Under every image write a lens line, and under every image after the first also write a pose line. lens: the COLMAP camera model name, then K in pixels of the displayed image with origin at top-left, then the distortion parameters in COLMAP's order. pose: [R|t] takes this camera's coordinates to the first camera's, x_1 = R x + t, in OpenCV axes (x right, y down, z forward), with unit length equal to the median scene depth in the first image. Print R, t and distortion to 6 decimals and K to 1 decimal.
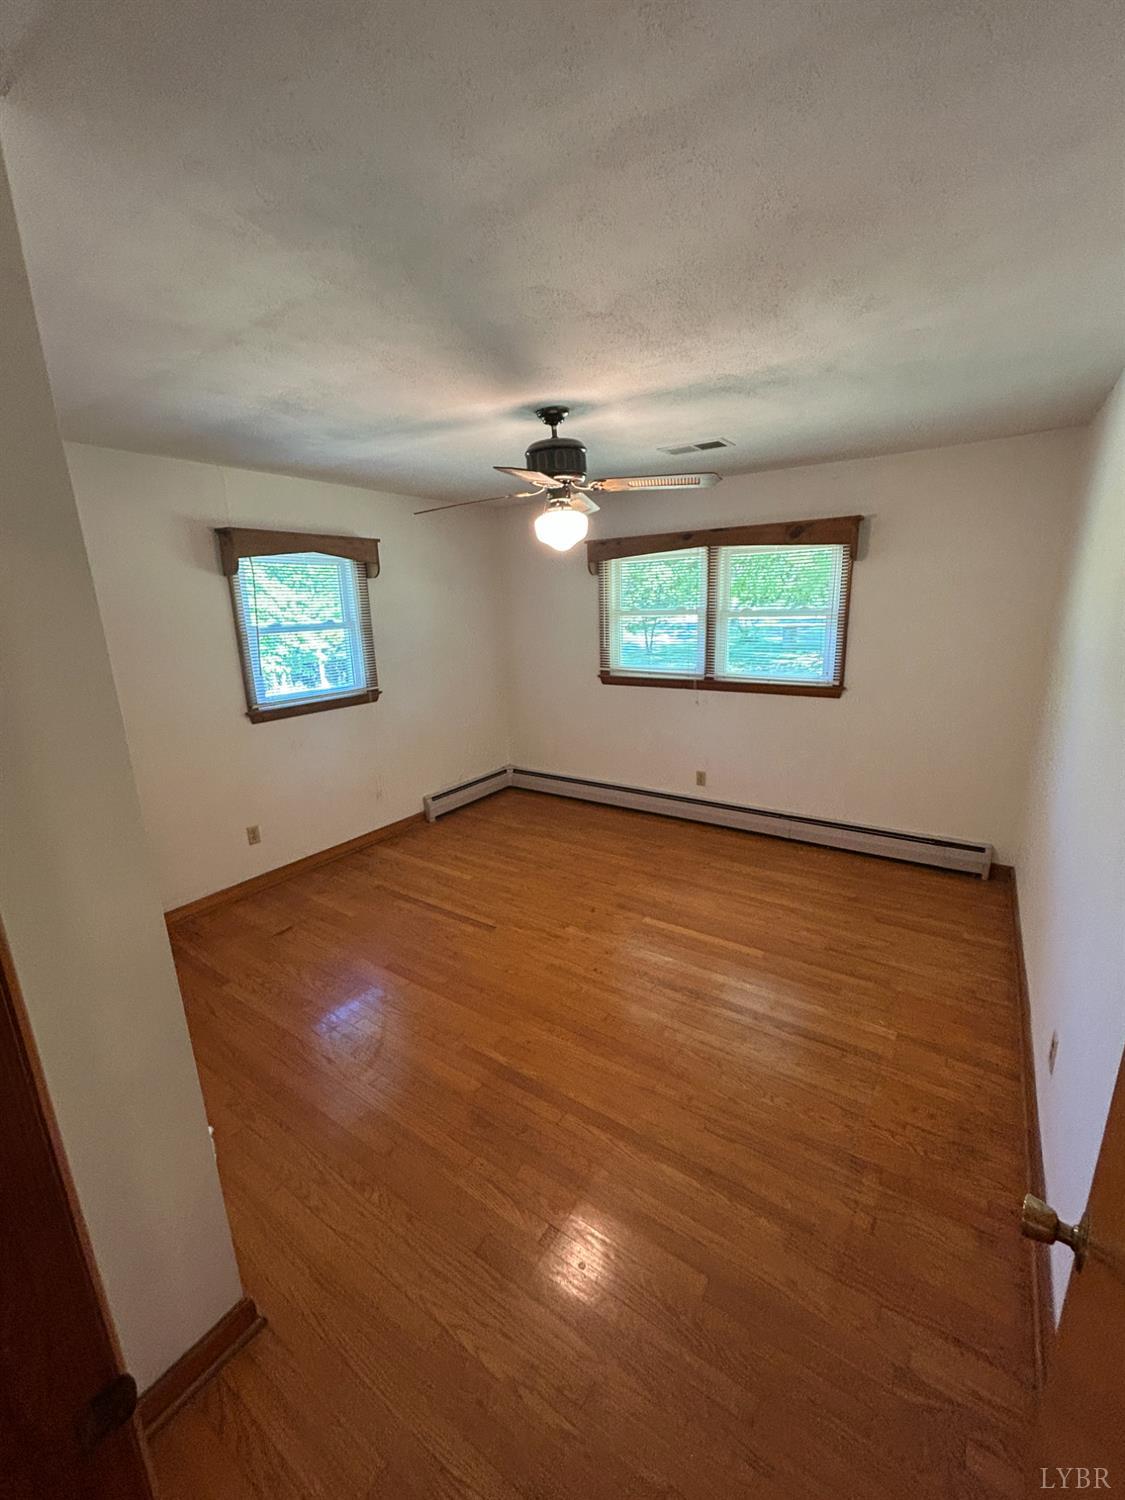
lens RADIAL K [[600.4, 0, 559.6], [0, 600.4, 748.3], [0, 0, 1]] dist [0.000181, -0.000016]
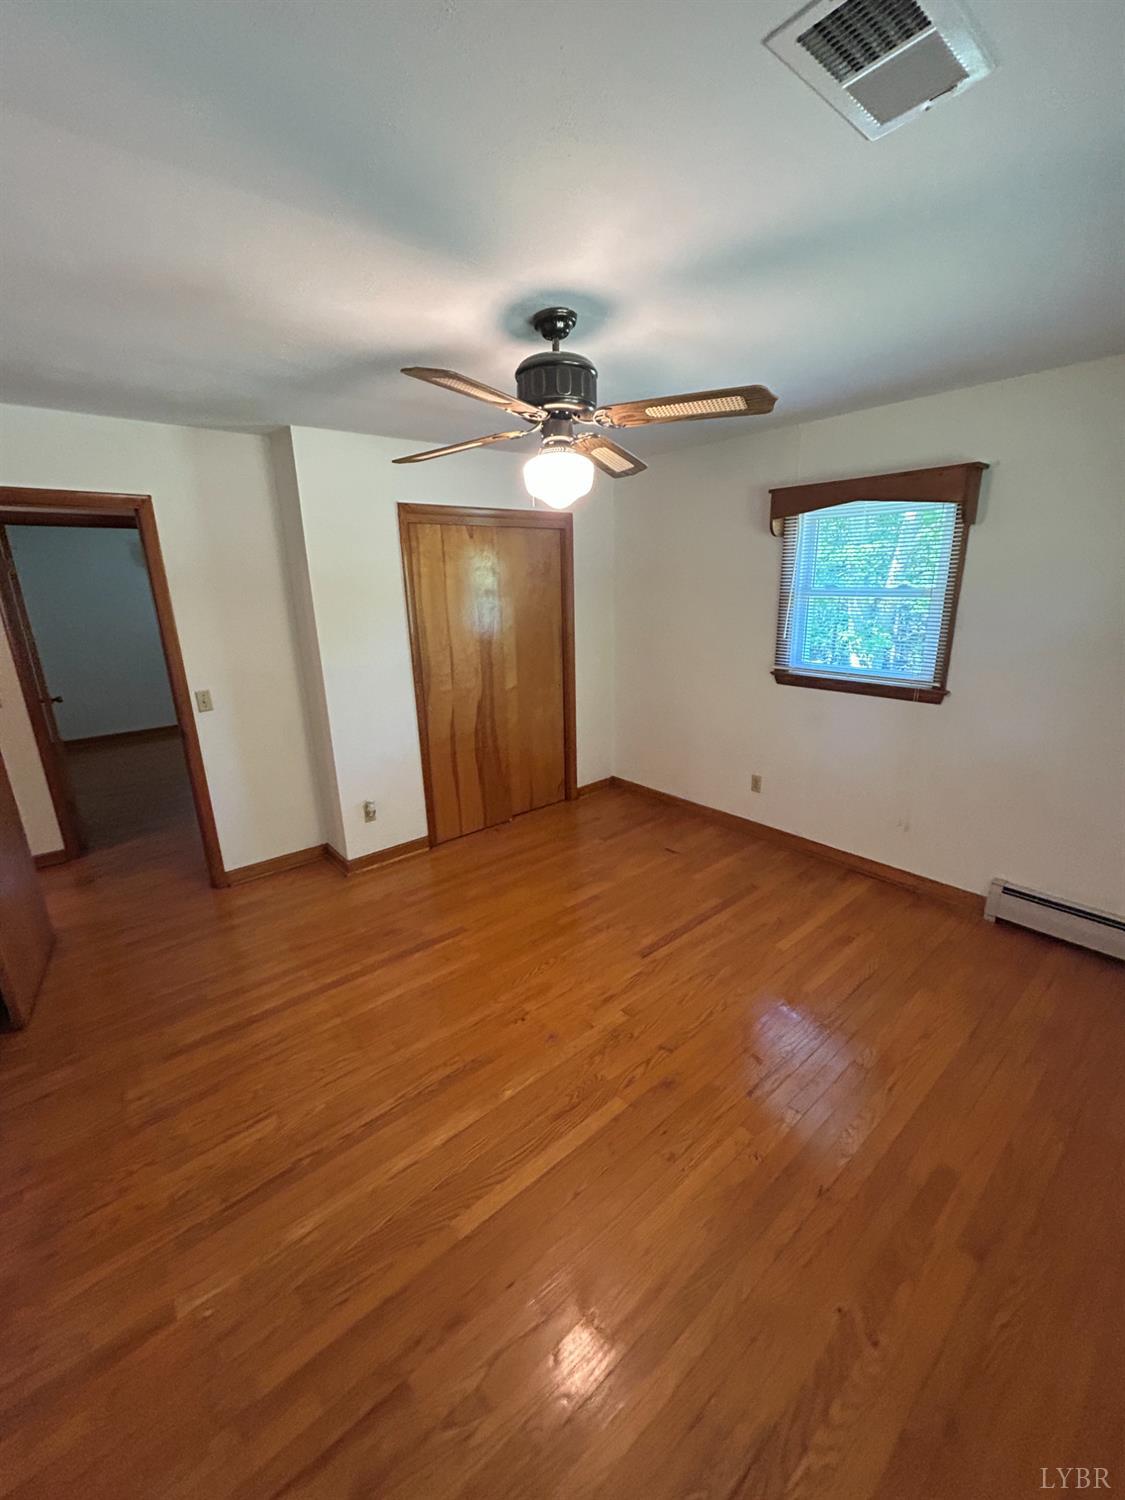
lens RADIAL K [[600.4, 0, 559.6], [0, 600.4, 748.3], [0, 0, 1]] dist [0.000181, -0.000016]
pose [[-0.262183, 0.295835, -0.918554, 0.570864], [-0.202260, 0.913864, 0.352056, -0.228458], [0.943584, 0.278090, -0.179764, 0.888222]]
